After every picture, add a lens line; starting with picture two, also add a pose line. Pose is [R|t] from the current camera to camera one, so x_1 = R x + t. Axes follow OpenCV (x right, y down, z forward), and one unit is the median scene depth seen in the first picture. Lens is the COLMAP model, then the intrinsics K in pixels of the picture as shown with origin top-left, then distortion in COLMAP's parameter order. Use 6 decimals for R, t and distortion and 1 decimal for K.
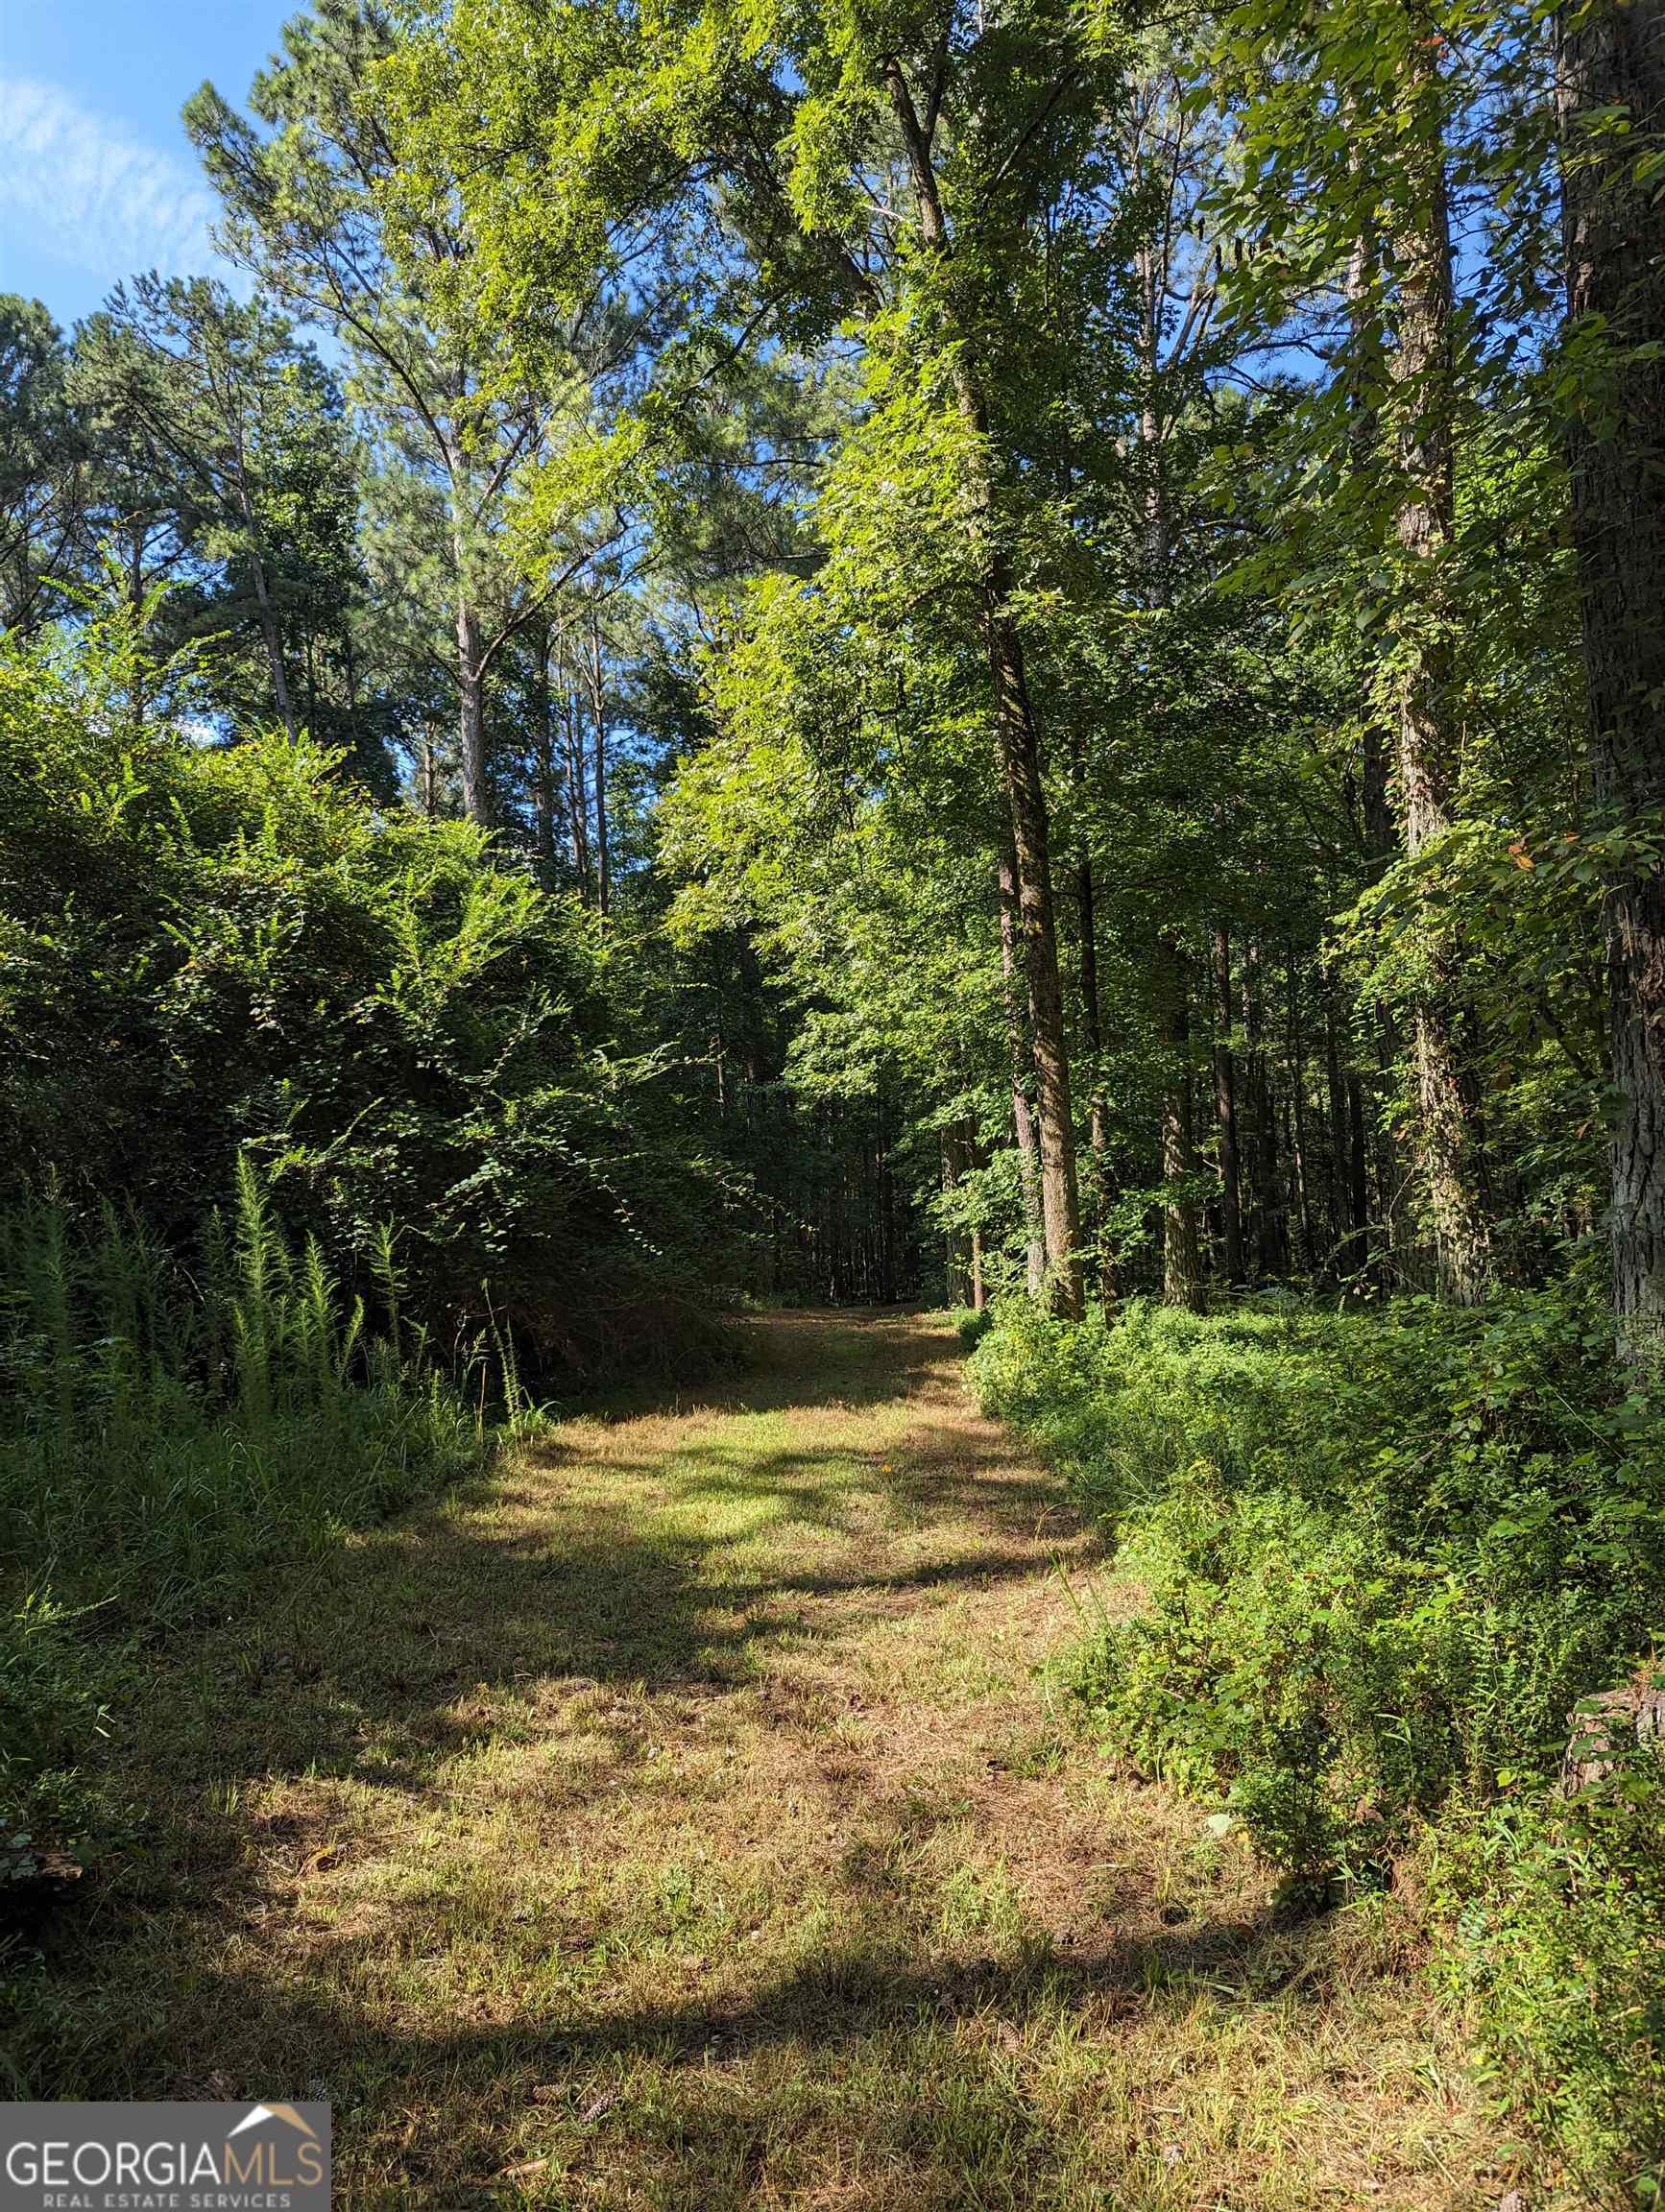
lens RADIAL K [[1579.3, 0, 832.5], [0, 1579.3, 1106.0], [0, 0, 1]] dist [0.073757, -0.067632]
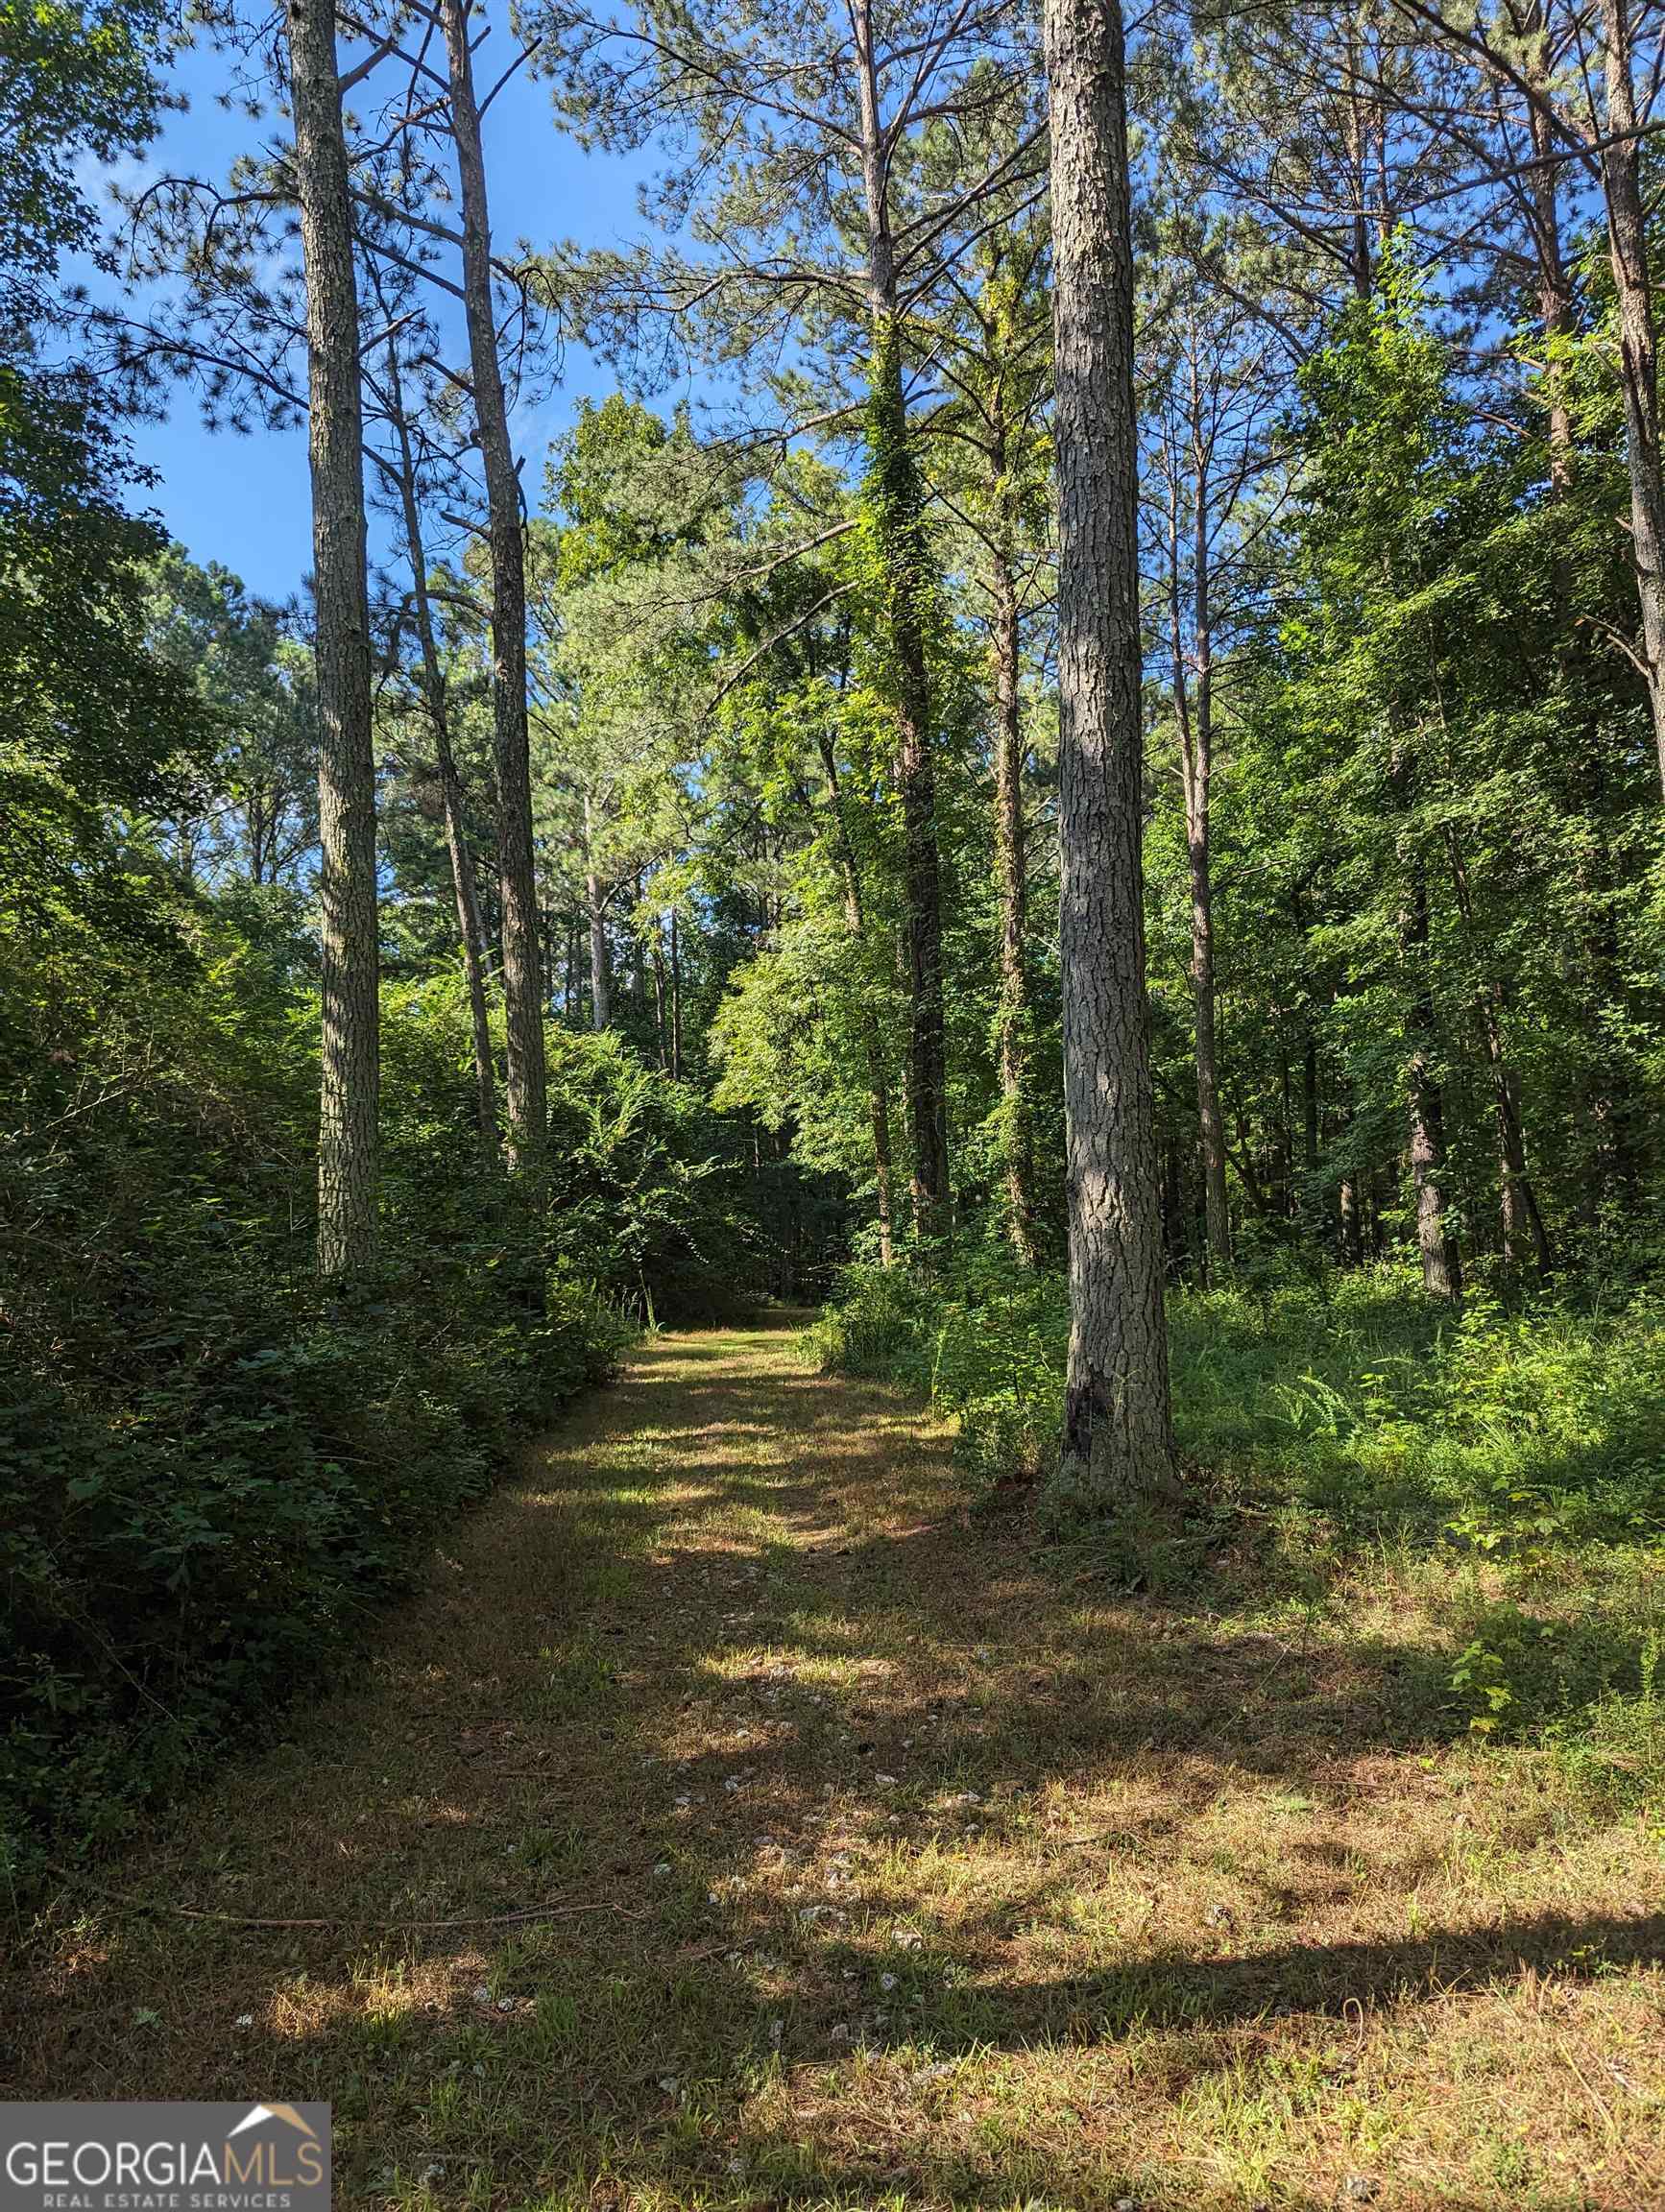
lens RADIAL K [[1579.3, 0, 832.5], [0, 1579.3, 1106.0], [0, 0, 1]] dist [0.073757, -0.067632]
pose [[0.999136, -0.007177, -0.040932, 0.129566], [0.006484, 0.999834, -0.017038, -0.072213], [0.041048, 0.016758, 0.999017, -1.002009]]
